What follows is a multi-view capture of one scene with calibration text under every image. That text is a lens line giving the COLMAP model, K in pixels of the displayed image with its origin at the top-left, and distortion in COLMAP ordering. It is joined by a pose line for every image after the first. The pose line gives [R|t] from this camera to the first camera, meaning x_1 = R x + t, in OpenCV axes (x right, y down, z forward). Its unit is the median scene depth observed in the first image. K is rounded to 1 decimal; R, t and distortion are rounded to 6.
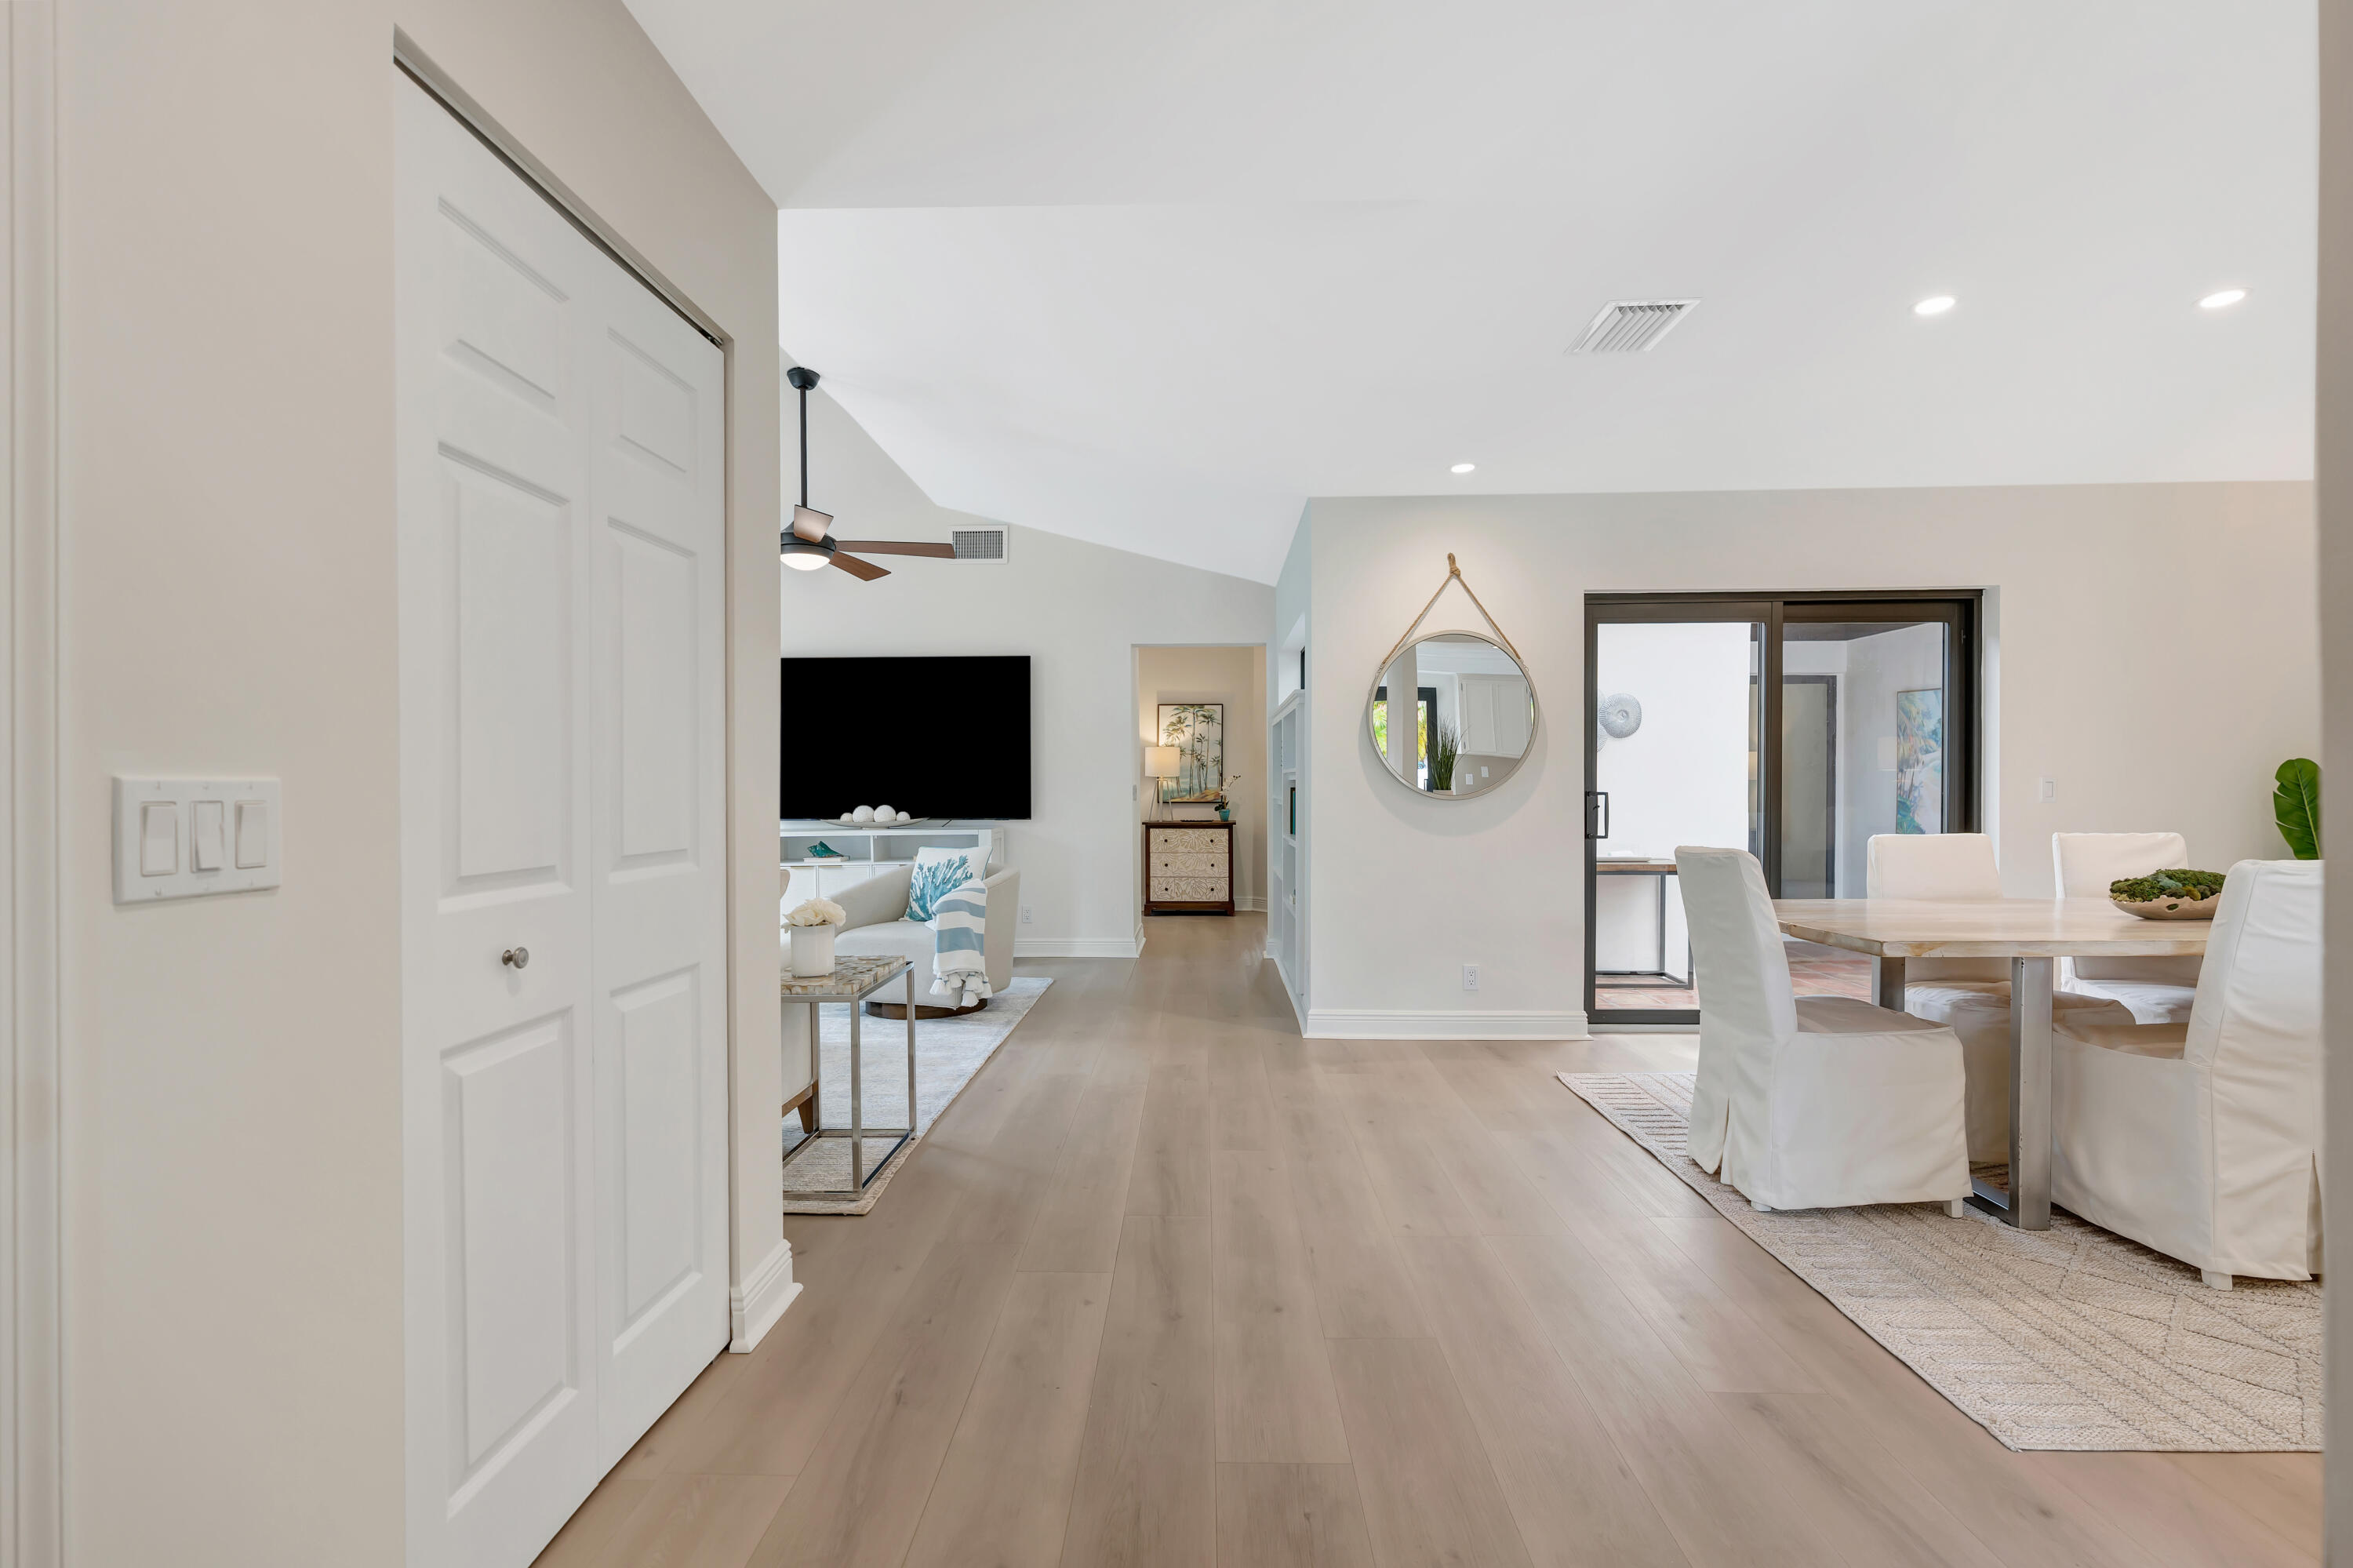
lens RADIAL K [[1068.1, 0, 1188.4], [0, 1068.1, 812.1], [0, 0, 1]] dist [-0.005696, 0.002523]
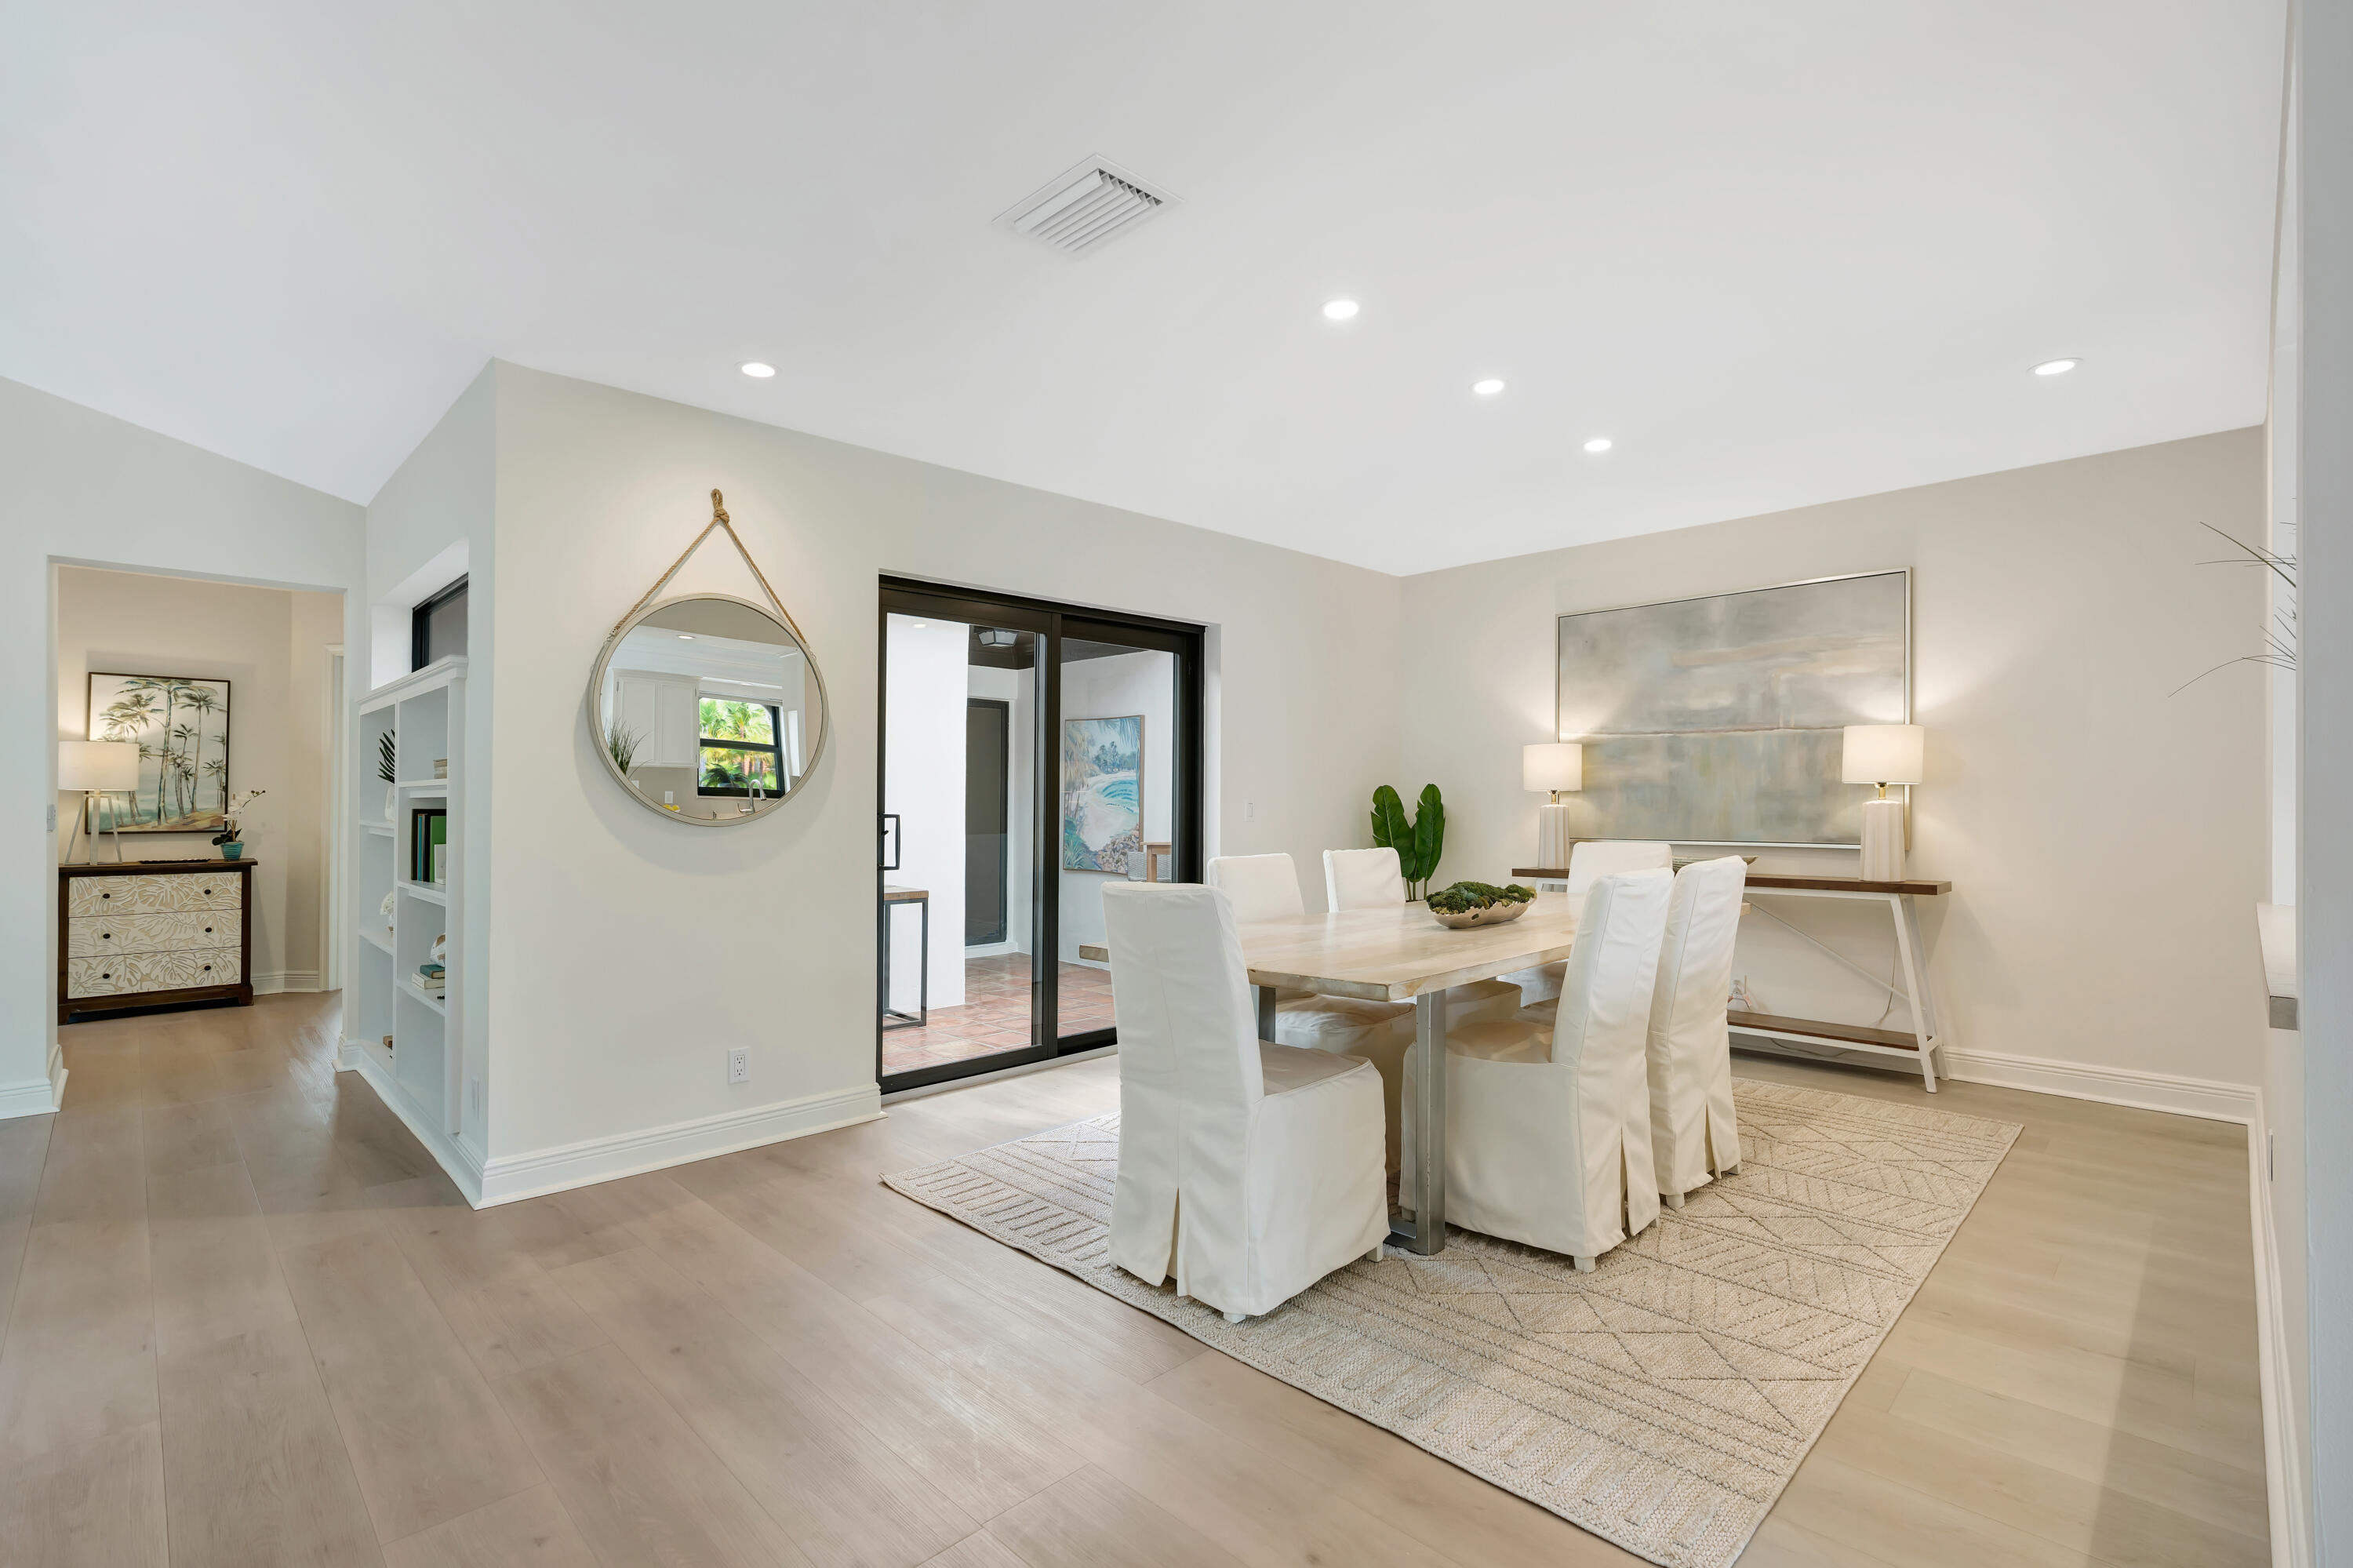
lens RADIAL K [[1068.1, 0, 1176.0], [0, 1068.1, 792.8], [0, 0, 1]] dist [-0.005696, 0.002523]
pose [[0.700597, 0.009734, 0.713491, -0.037407], [0.016707, 0.999409, -0.030040, -0.004764], [-0.713361, 0.032967, 0.700021, 0.187144]]
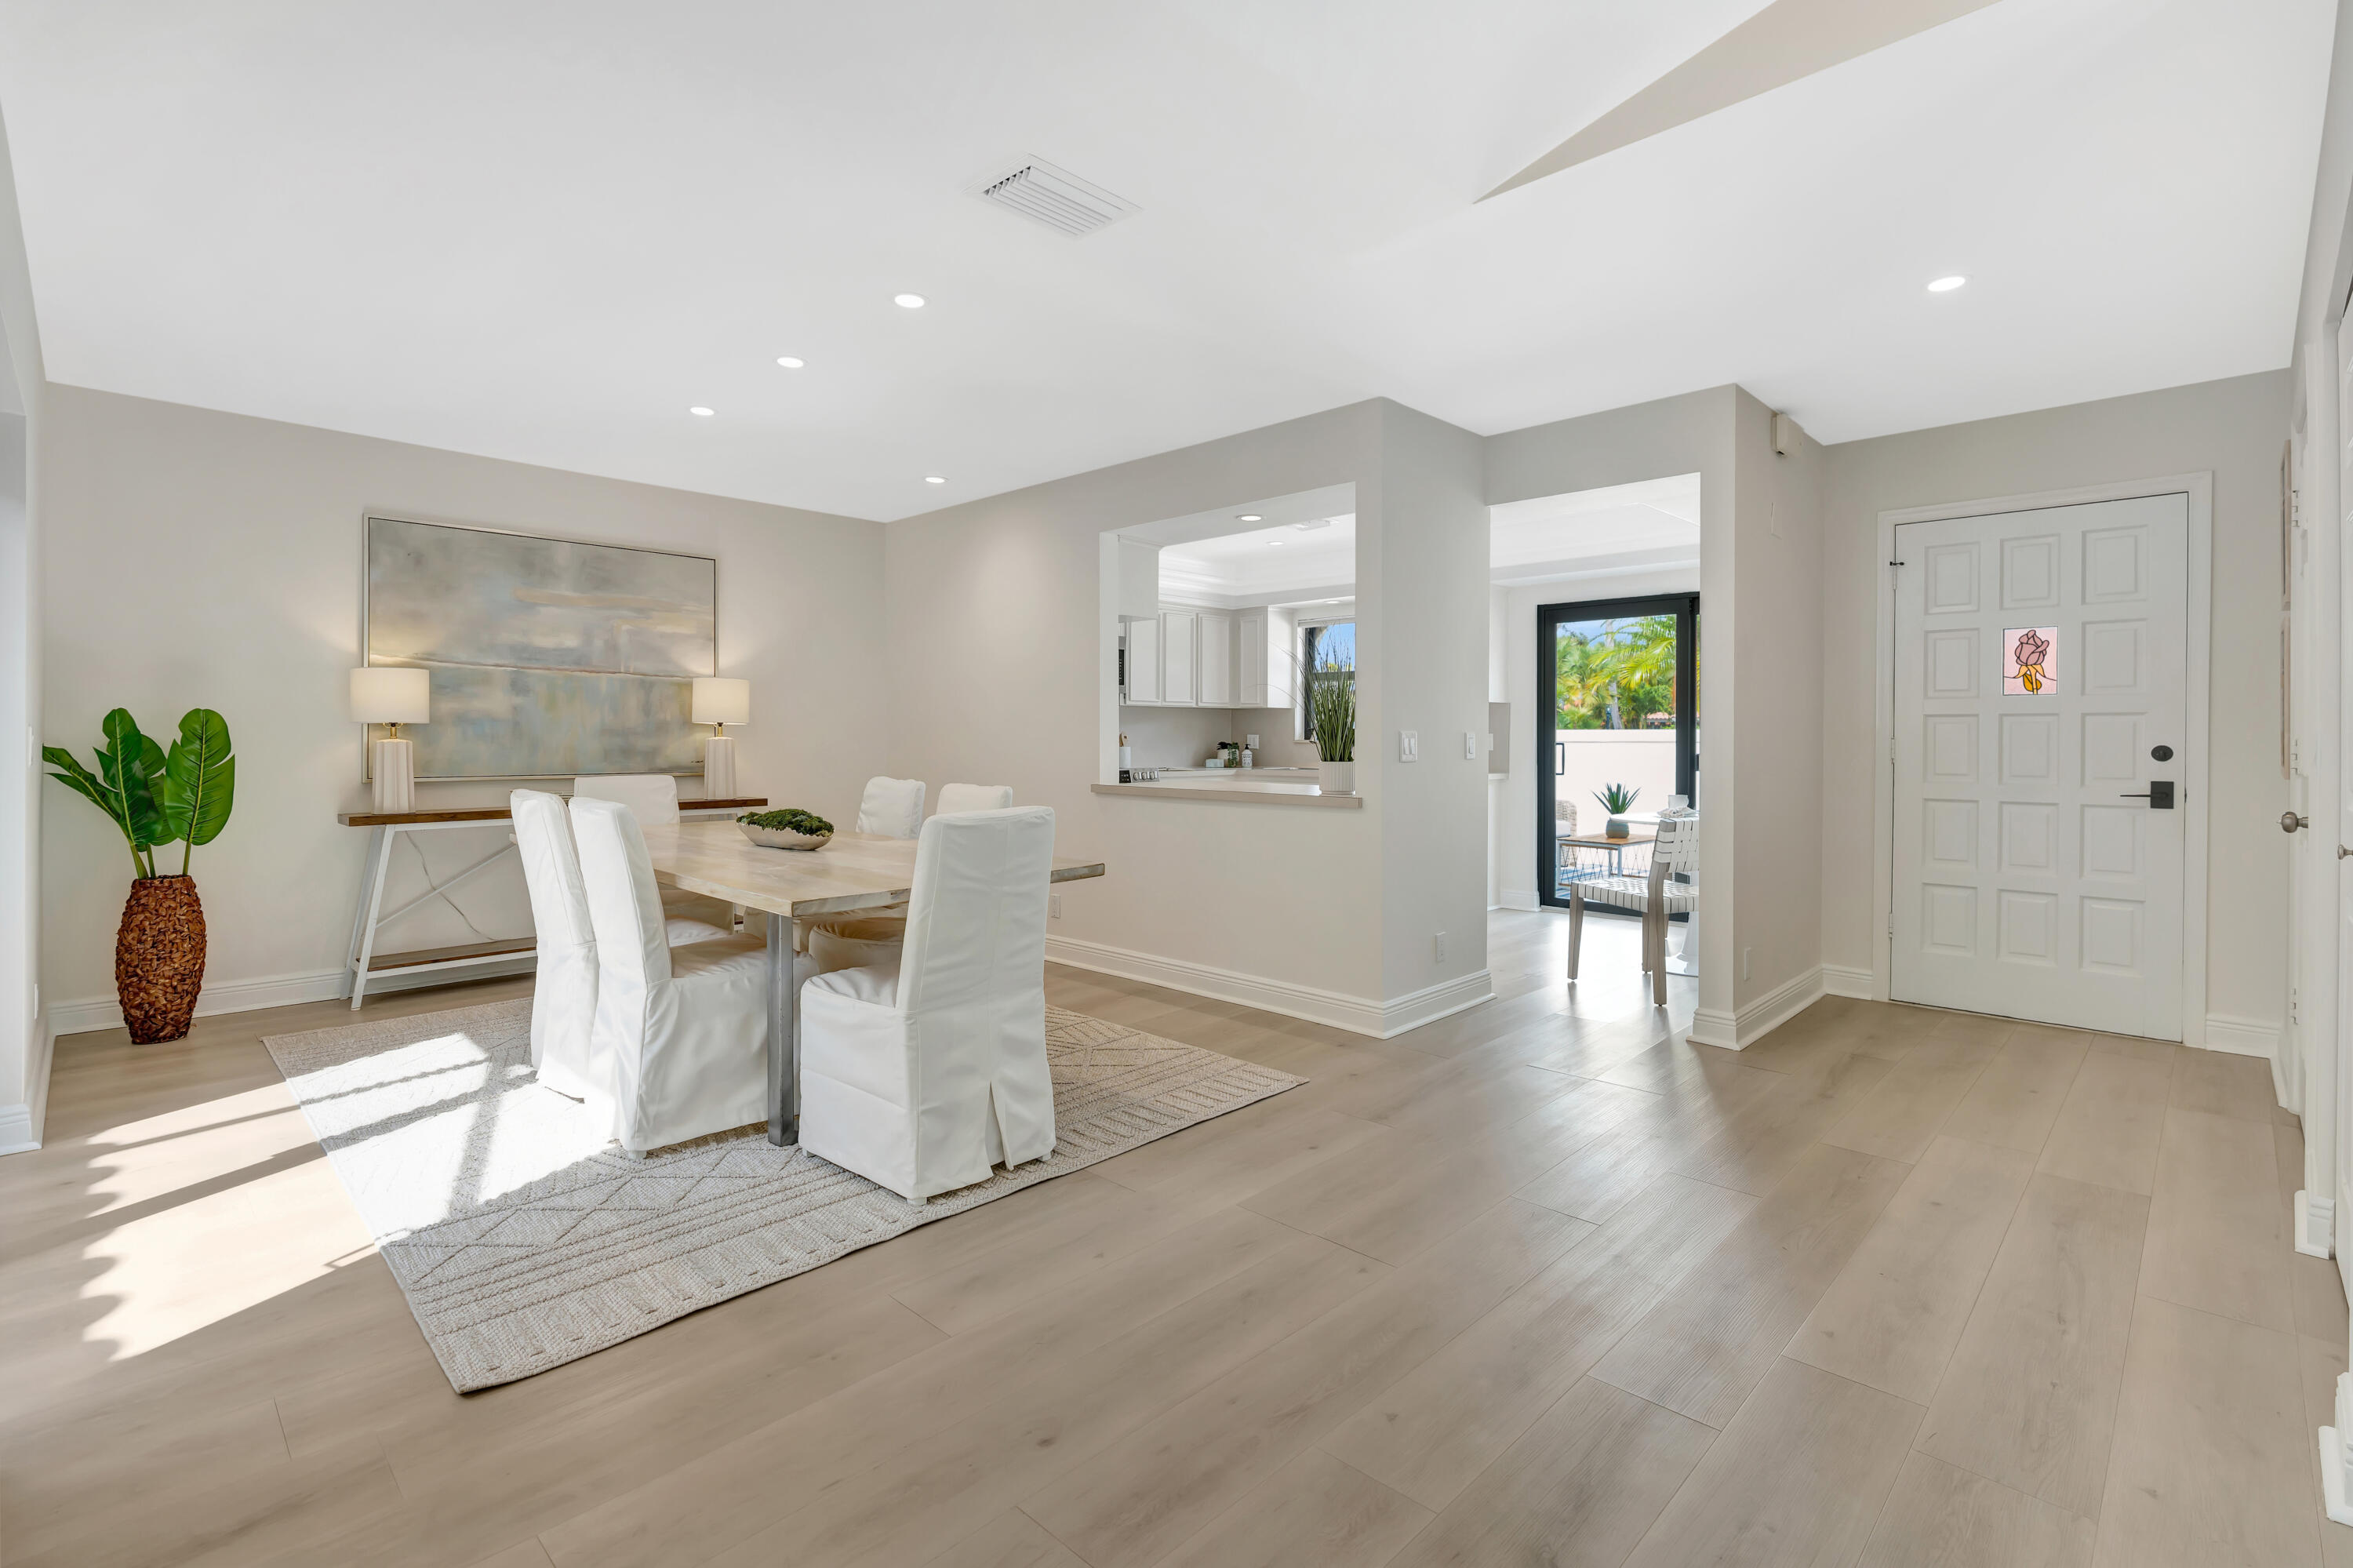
lens RADIAL K [[1068.1, 0, 1176.5], [0, 1068.1, 745.9], [0, 0, 1]] dist [-0.005696, 0.002523]
pose [[-0.724721, -0.002118, 0.689039, -0.108339], [0.017645, 0.999610, 0.021631, -0.017152], [-0.688816, 0.027835, -0.724401, 0.698146]]
